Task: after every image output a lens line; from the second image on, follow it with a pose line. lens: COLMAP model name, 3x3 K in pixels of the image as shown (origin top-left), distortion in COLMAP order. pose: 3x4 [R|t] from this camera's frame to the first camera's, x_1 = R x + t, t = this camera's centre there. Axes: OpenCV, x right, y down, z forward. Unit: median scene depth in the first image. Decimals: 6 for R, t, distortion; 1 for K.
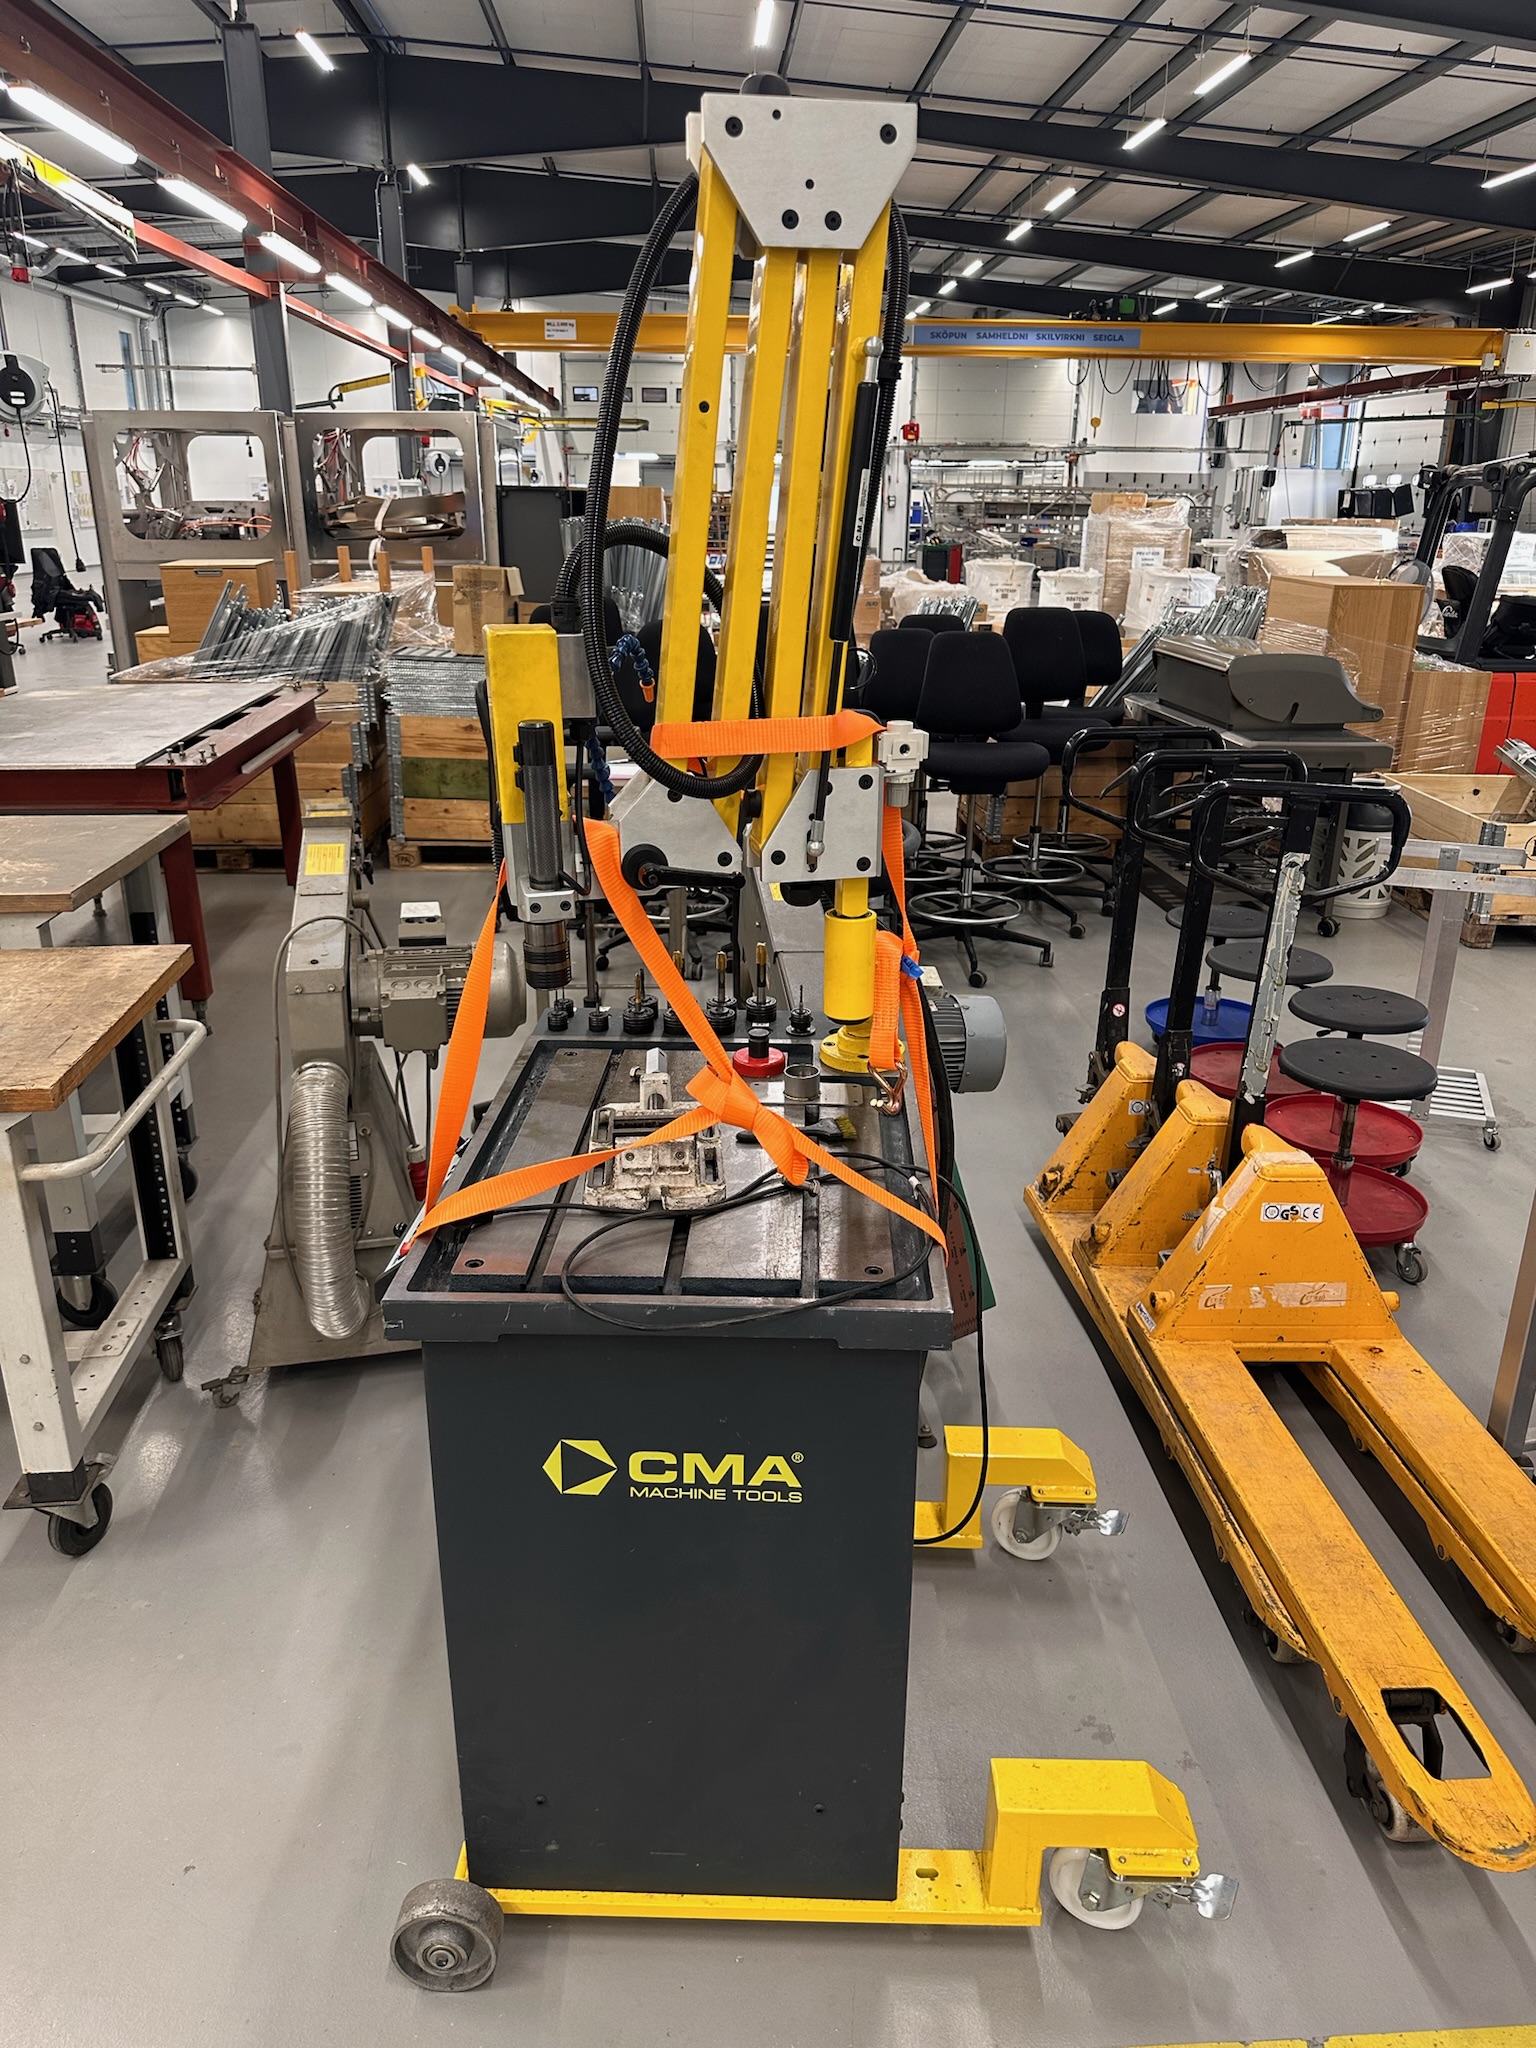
lens RADIAL K [[1459.6, 0, 746.4], [0, 1459.6, 1015.3], [0, 0, 1]] dist [0.014131, -0.024454]
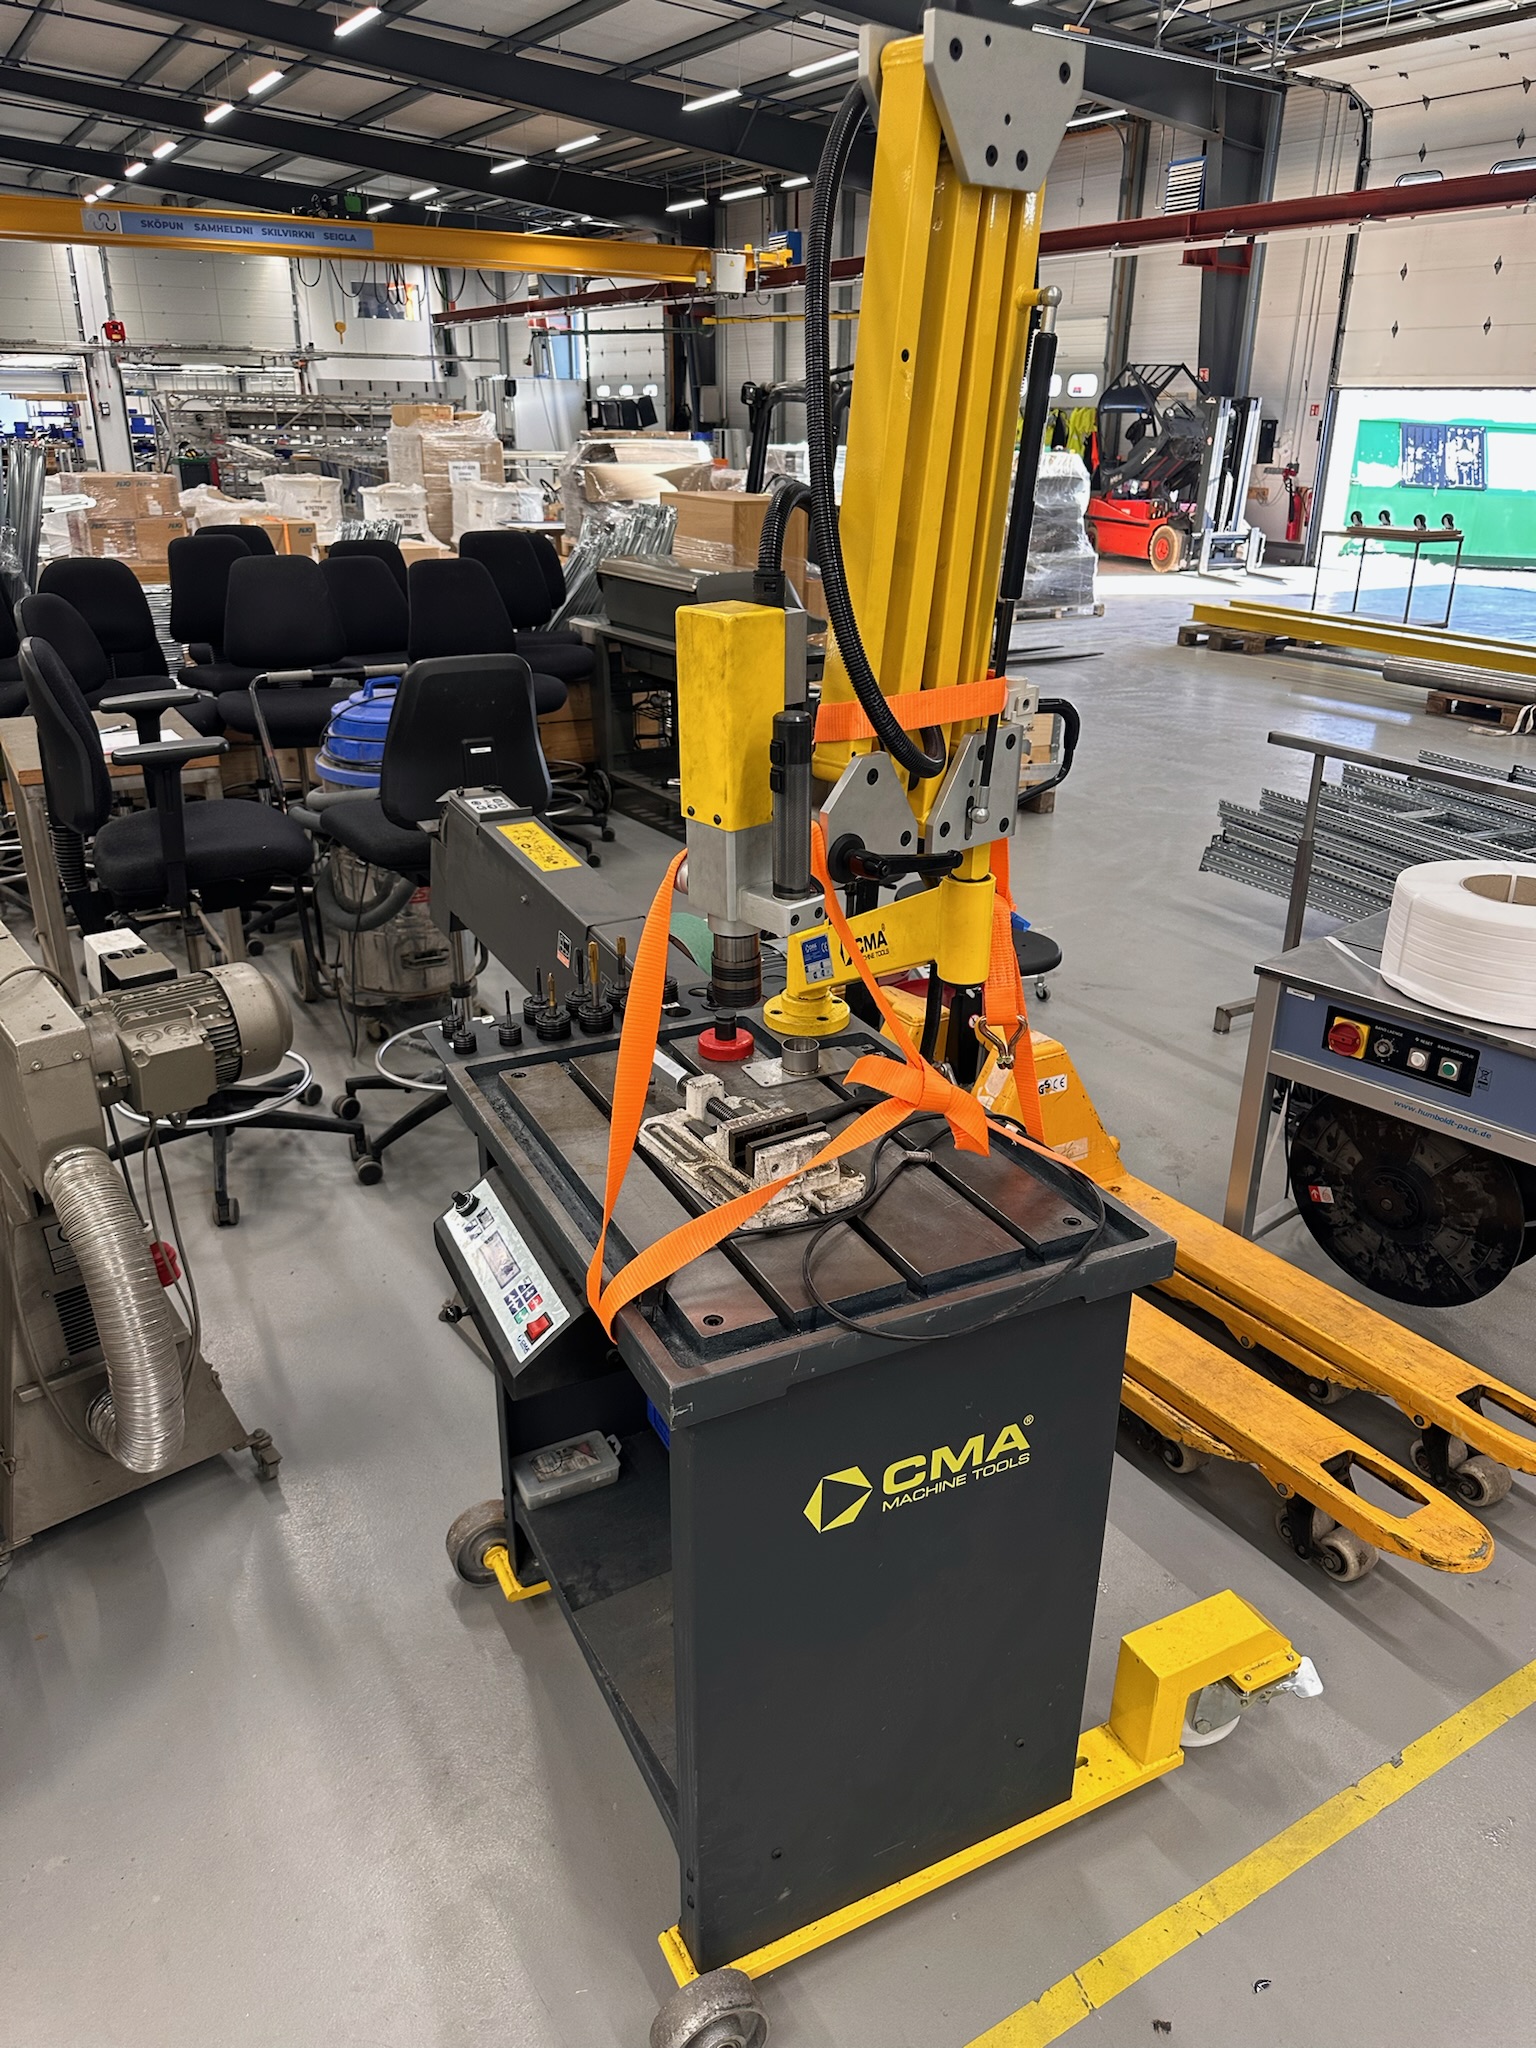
lens RADIAL K [[1453.7, 0, 768.0], [0, 1453.7, 1024.0], [0, 0, 1]] dist [0.052021, -0.080244]
pose [[0.877924, -0.182873, 0.442502, -0.052019], [0.156408, 0.983022, 0.095939, -0.009157], [-0.452533, -0.015016, 0.891621, 0.018540]]
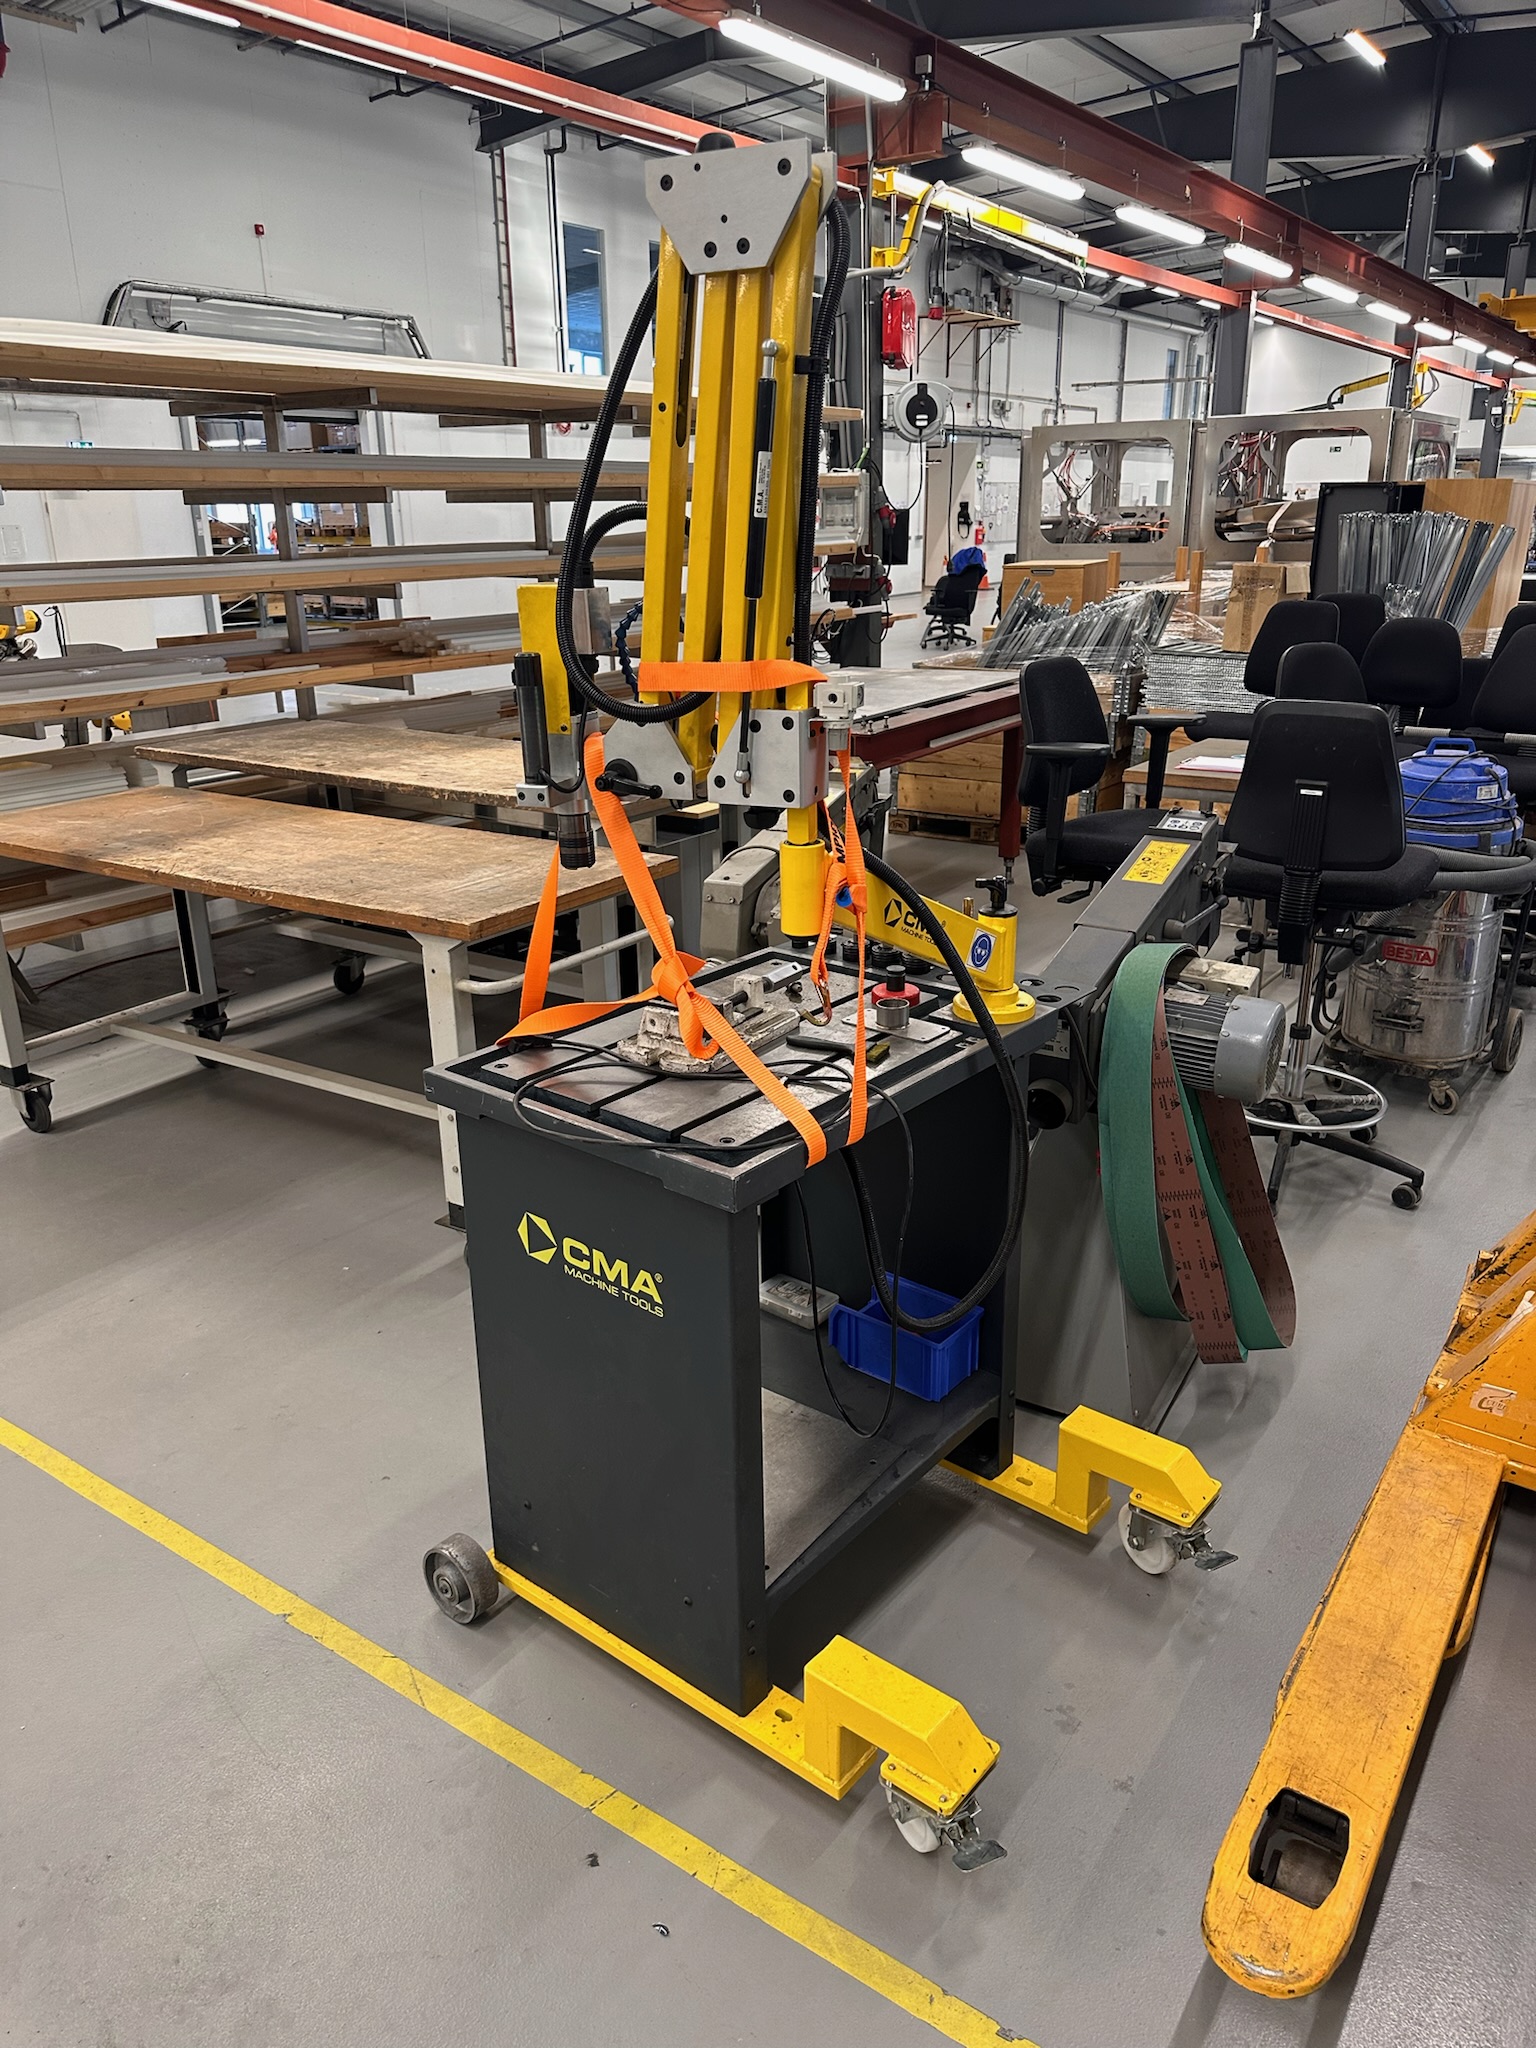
lens RADIAL K [[1459.6, 0, 746.4], [0, 1459.6, 1015.3], [0, 0, 1]] dist [0.014131, -0.024454]
pose [[0.783560, 0.185472, -0.592988, 0.076449], [-0.188706, 0.980362, 0.057281, 0.000857], [0.591967, 0.067017, 0.803171, 0.006313]]
